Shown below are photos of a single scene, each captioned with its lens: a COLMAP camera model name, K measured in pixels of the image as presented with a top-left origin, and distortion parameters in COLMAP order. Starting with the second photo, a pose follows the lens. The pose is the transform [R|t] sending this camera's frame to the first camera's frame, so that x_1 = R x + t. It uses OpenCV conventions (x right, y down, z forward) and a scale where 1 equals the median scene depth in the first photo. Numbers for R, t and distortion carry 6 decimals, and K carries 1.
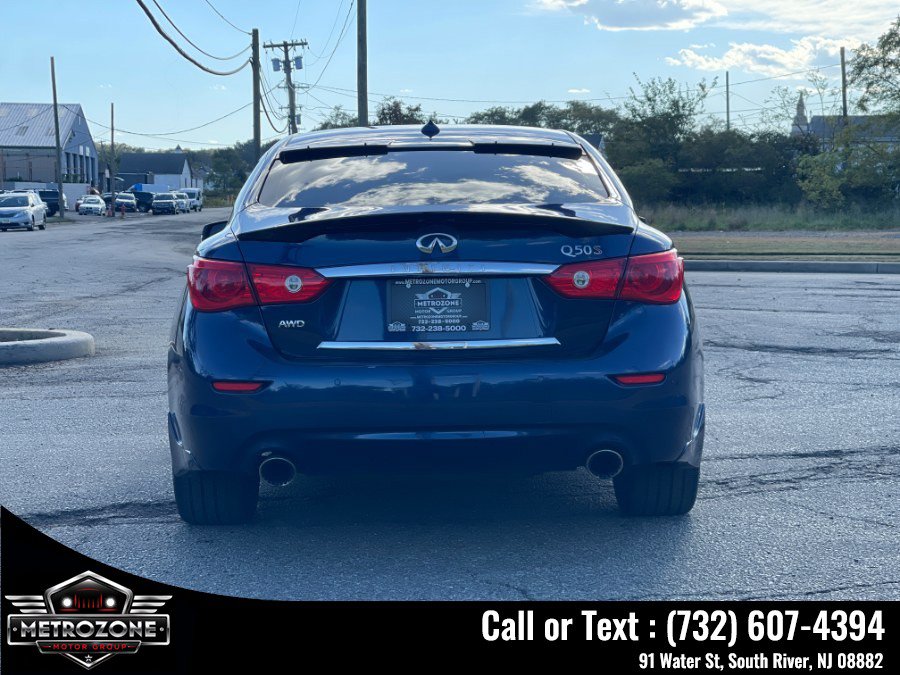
lens RADIAL K [[1677.9, 0, 448.5], [0, 1677.9, 339.1], [0, 0, 1]] dist [0.210995, 0.000000]
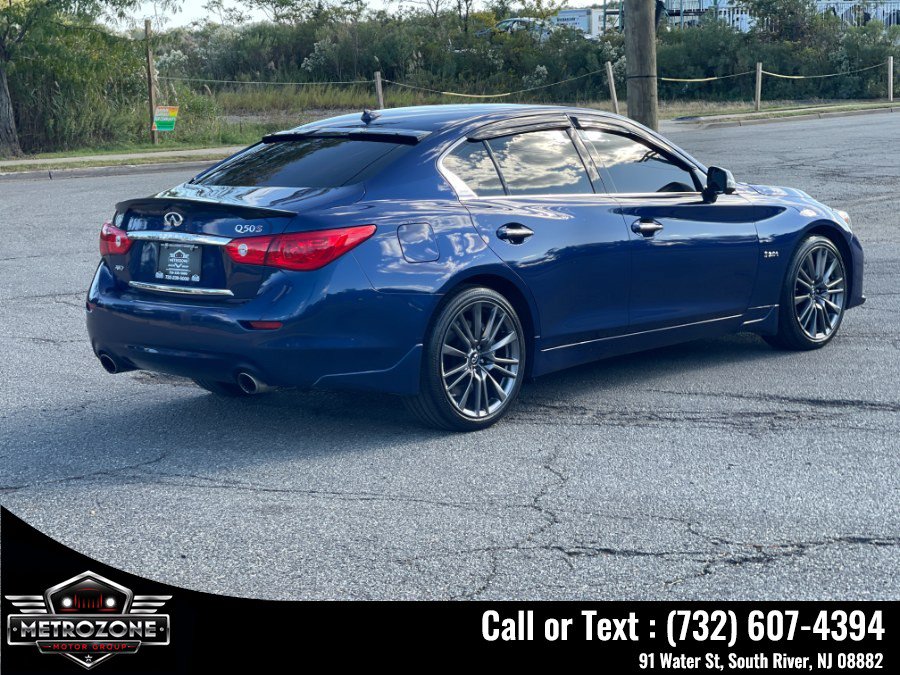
lens RADIAL K [[1677.9, 0, 442.6], [0, 1677.9, 343.7], [0, 0, 1]] dist [0.210995, 0.000000]
pose [[0.712409, 0.096965, -0.695033, 0.999081], [-0.029056, 0.993634, 0.108841, -0.097810], [0.701162, -0.057344, 0.710692, 0.102973]]
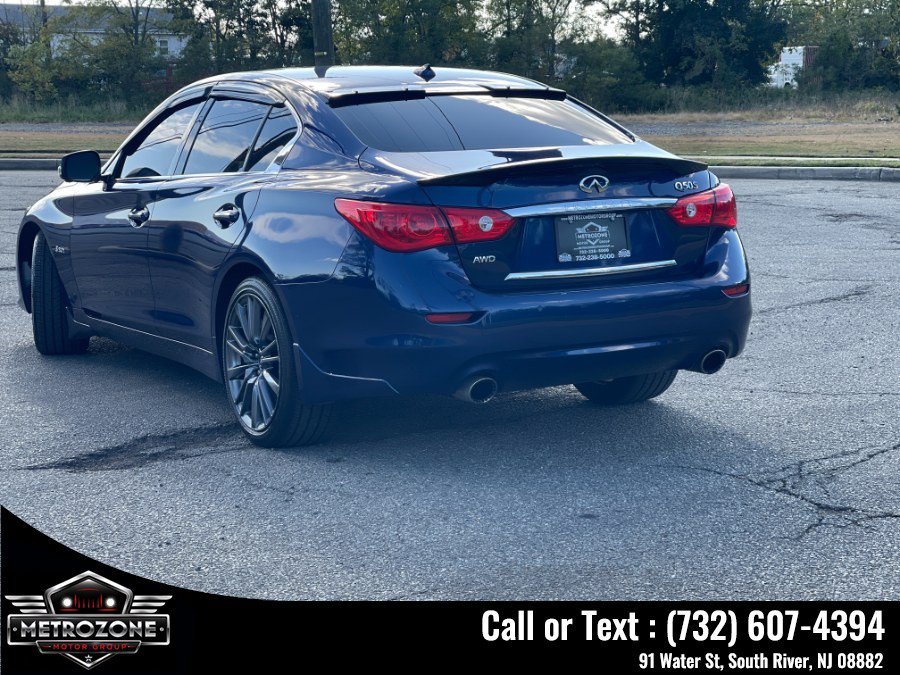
lens RADIAL K [[1677.9, 0, 443.7], [0, 1677.9, 337.5], [0, 0, 1]] dist [0.210995, 0.000000]
pose [[0.875548, -0.069969, 0.478037, -0.562341], [0.038757, 0.996441, 0.074861, -0.035896], [-0.481574, -0.047017, 0.875143, 0.019331]]
